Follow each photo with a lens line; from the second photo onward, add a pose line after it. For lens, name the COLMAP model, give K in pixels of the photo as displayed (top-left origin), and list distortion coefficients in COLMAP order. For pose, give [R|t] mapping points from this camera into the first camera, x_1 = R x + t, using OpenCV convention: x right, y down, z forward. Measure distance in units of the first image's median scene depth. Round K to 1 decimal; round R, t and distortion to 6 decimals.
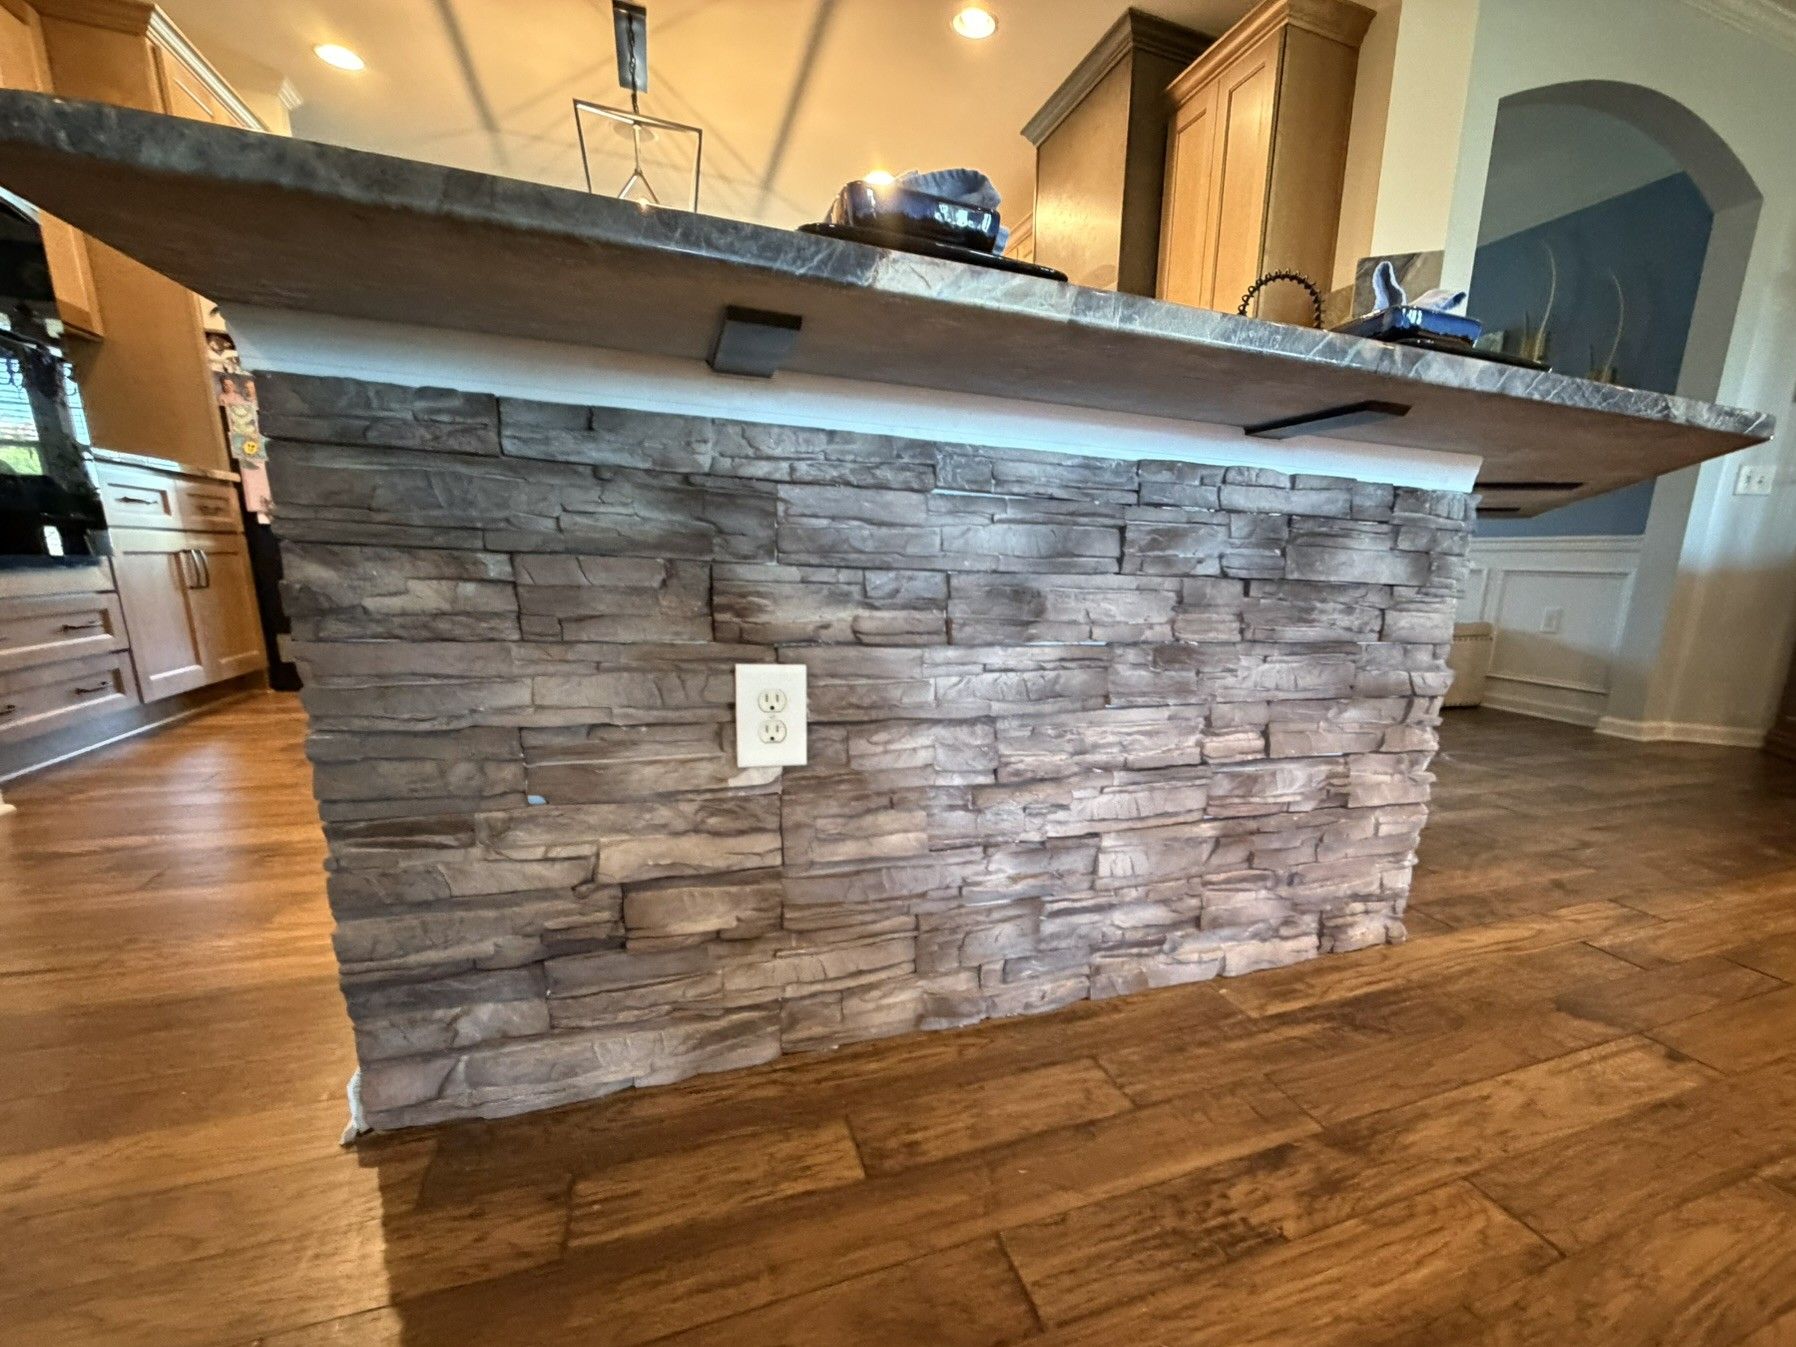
lens RADIAL K [[751.2, 0, 962.9], [0, 751.2, 727.6], [0, 0, 1]] dist [-0.001091, 0.000285]
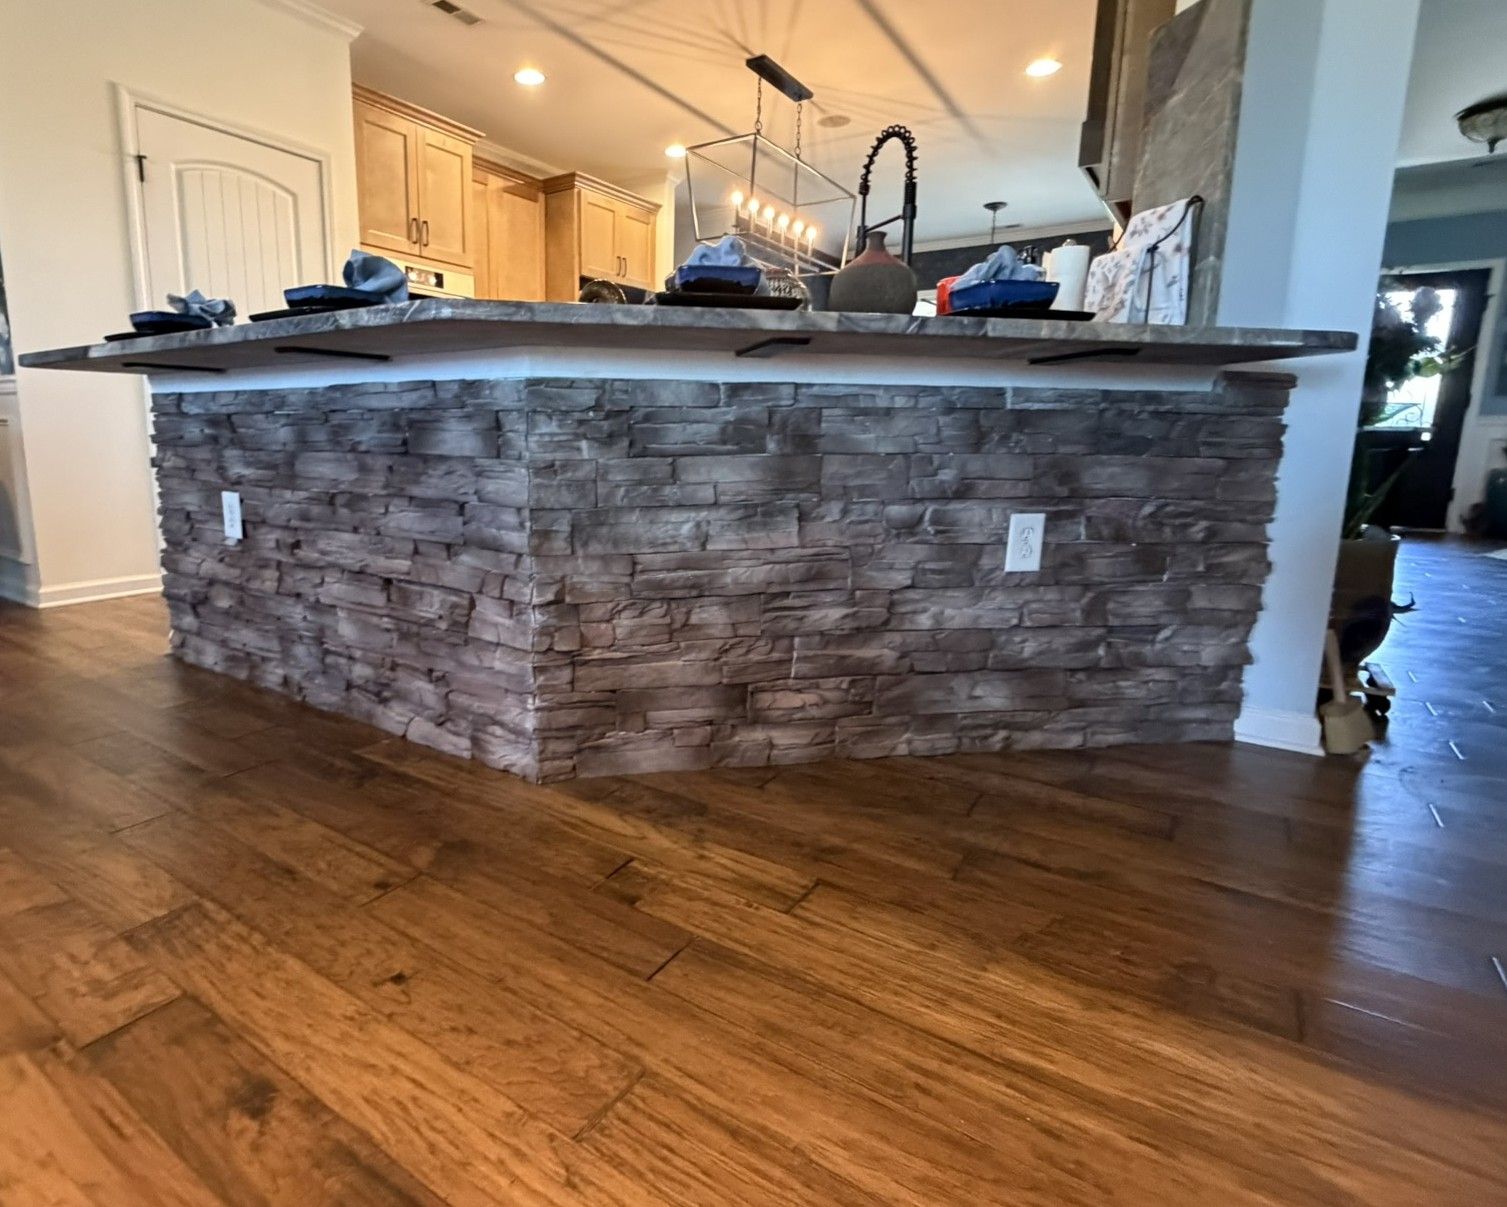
lens RADIAL K [[727.0, 0, 687.7], [0, 727.0, 541.5], [0, 0, 1]] dist [0.001333, -0.000166]
pose [[0.607502, 0.082213, -0.790052, 2.056779], [-0.157756, 0.987304, -0.018565, -0.099986], [0.778495, 0.135914, 0.612759, 0.652377]]
